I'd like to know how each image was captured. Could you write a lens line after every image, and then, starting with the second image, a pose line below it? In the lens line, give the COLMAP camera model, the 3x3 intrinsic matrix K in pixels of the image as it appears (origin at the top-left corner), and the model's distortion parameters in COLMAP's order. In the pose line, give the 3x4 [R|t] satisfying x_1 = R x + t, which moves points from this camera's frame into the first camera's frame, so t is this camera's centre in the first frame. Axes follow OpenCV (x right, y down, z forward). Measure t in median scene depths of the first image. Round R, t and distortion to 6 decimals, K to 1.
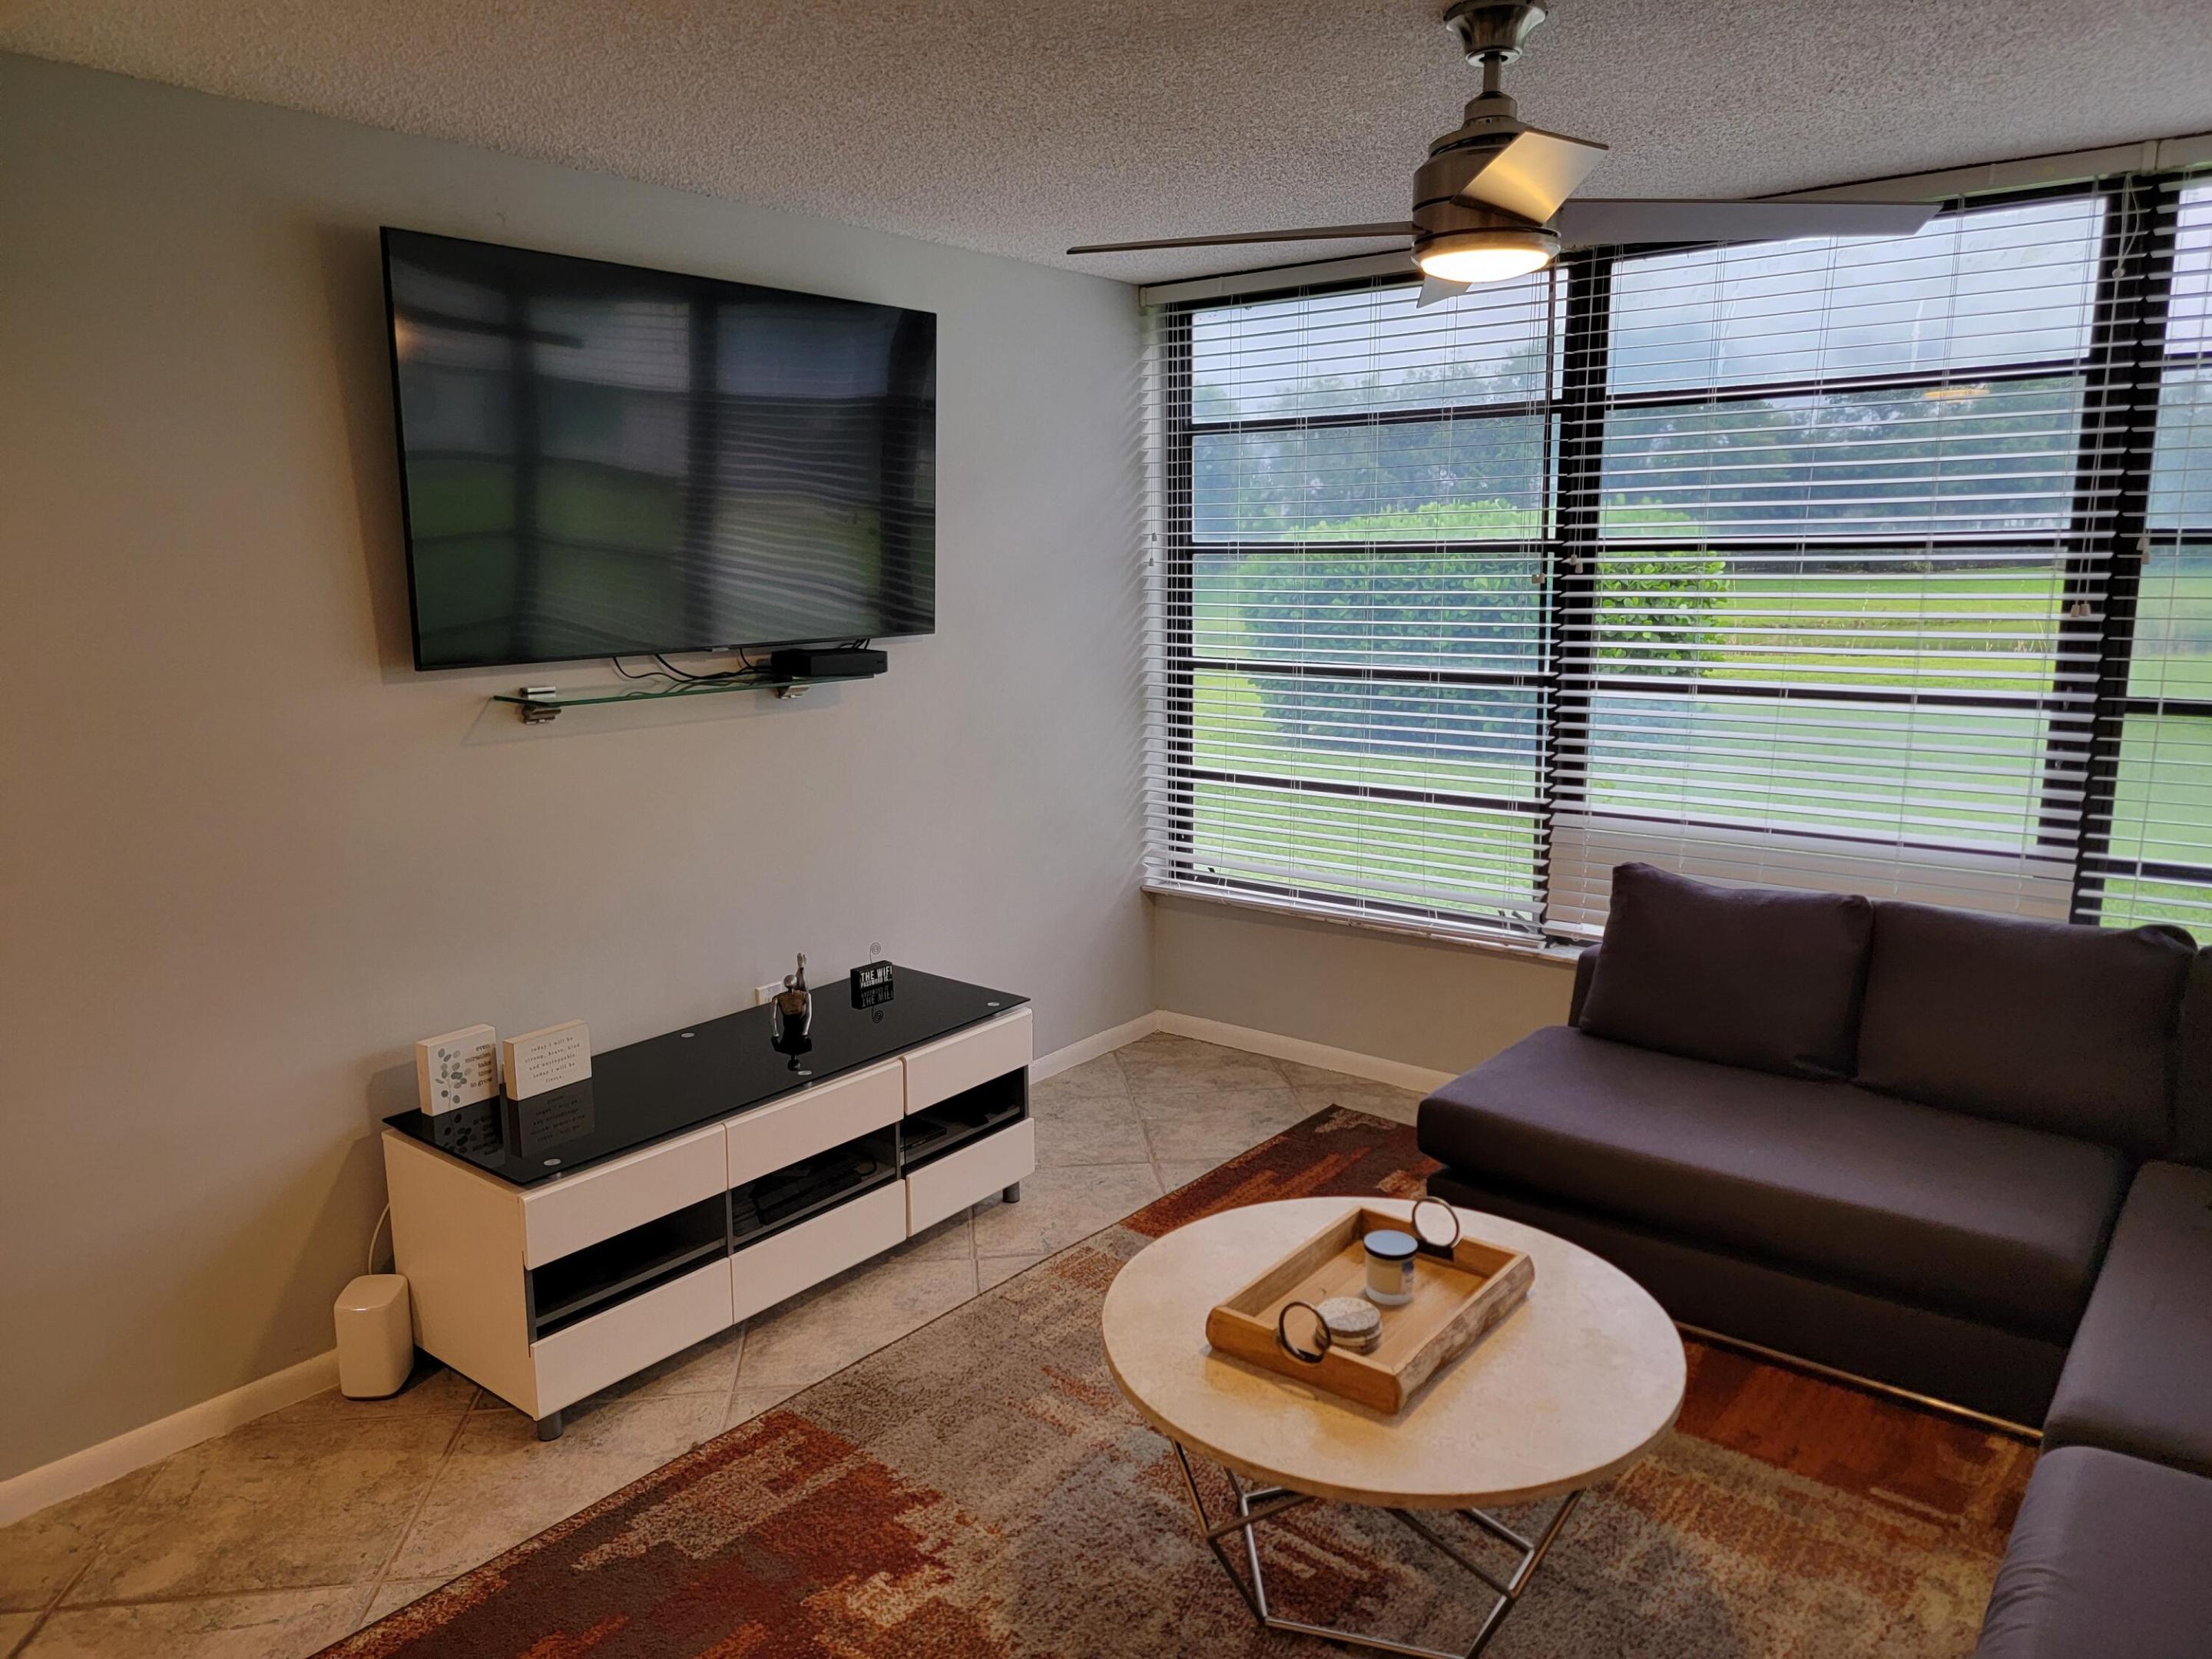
lens RADIAL K [[1532.4, 0, 1110.2], [0, 1532.4, 833.2], [0, 0, 1]] dist [0.078720, -0.065528]
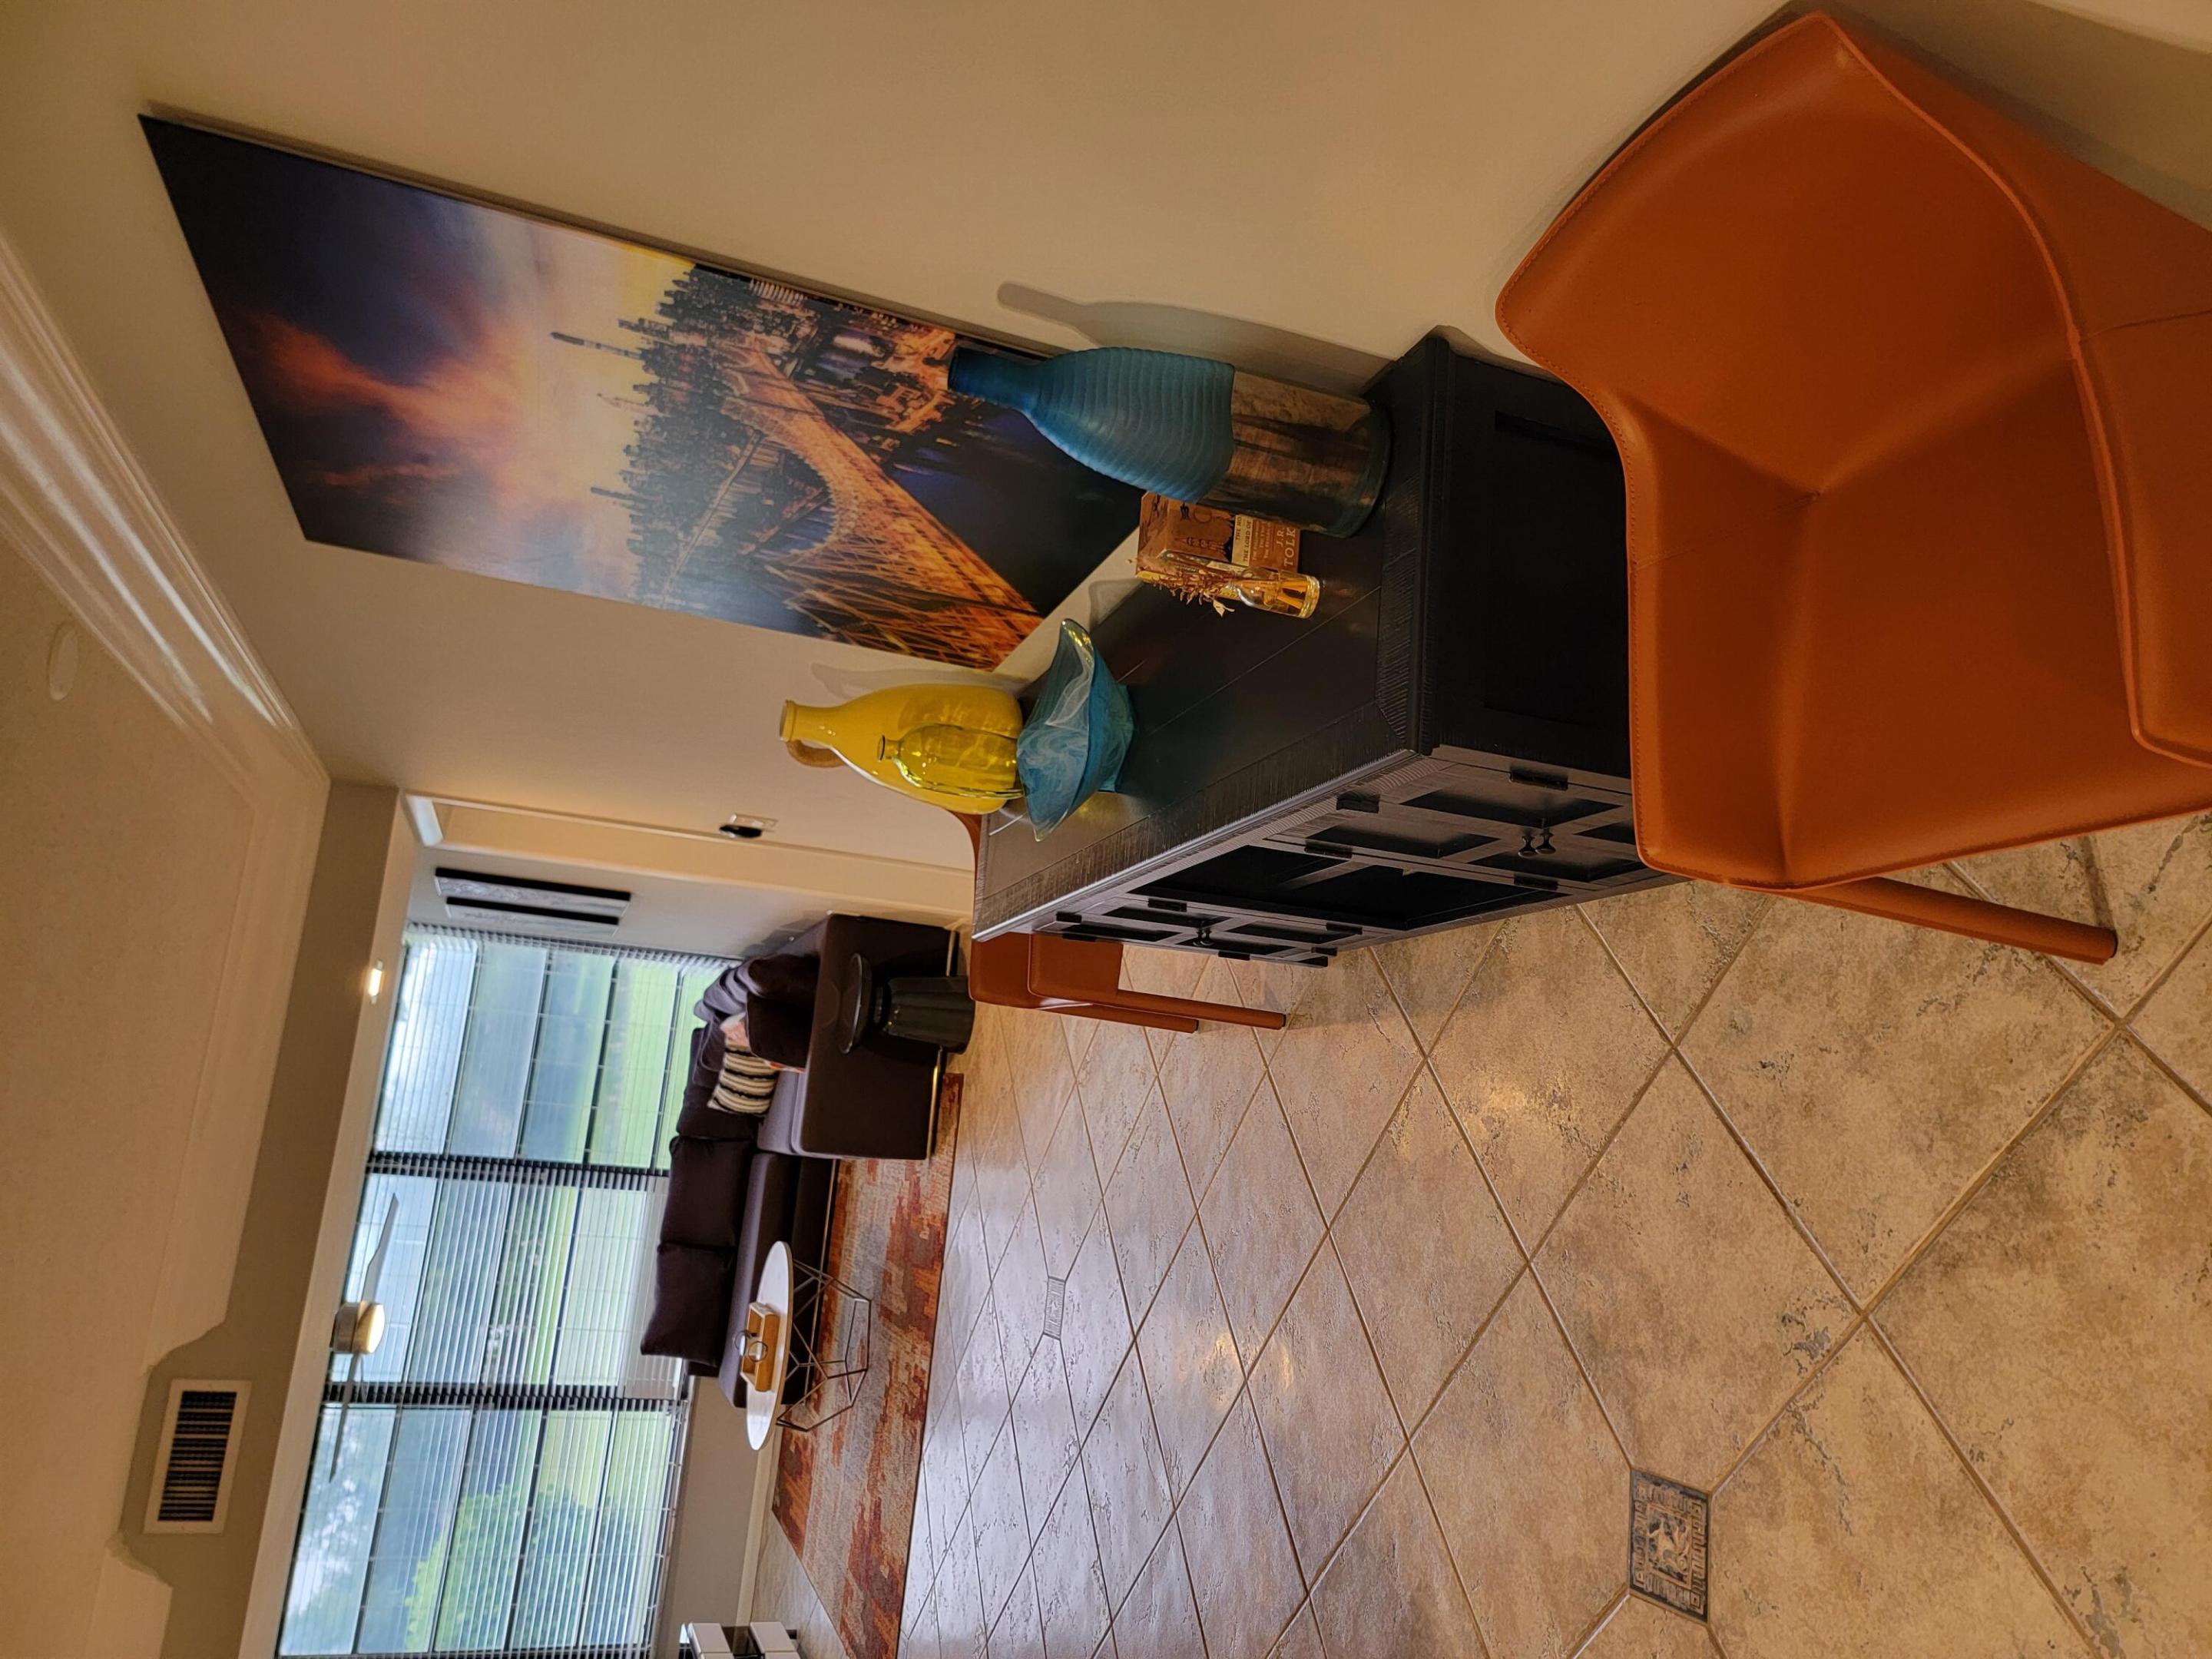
lens RADIAL K [[1534.7, 0, 1136.5], [0, 1534.7, 844.0], [0, 0, 1]] dist [0.055867, -0.056461]
pose [[-0.147572, -0.662420, 0.734454, -1.024474], [0.976732, 0.019234, 0.213600, 0.254277], [-0.155619, 0.748886, 0.644169, -1.193695]]
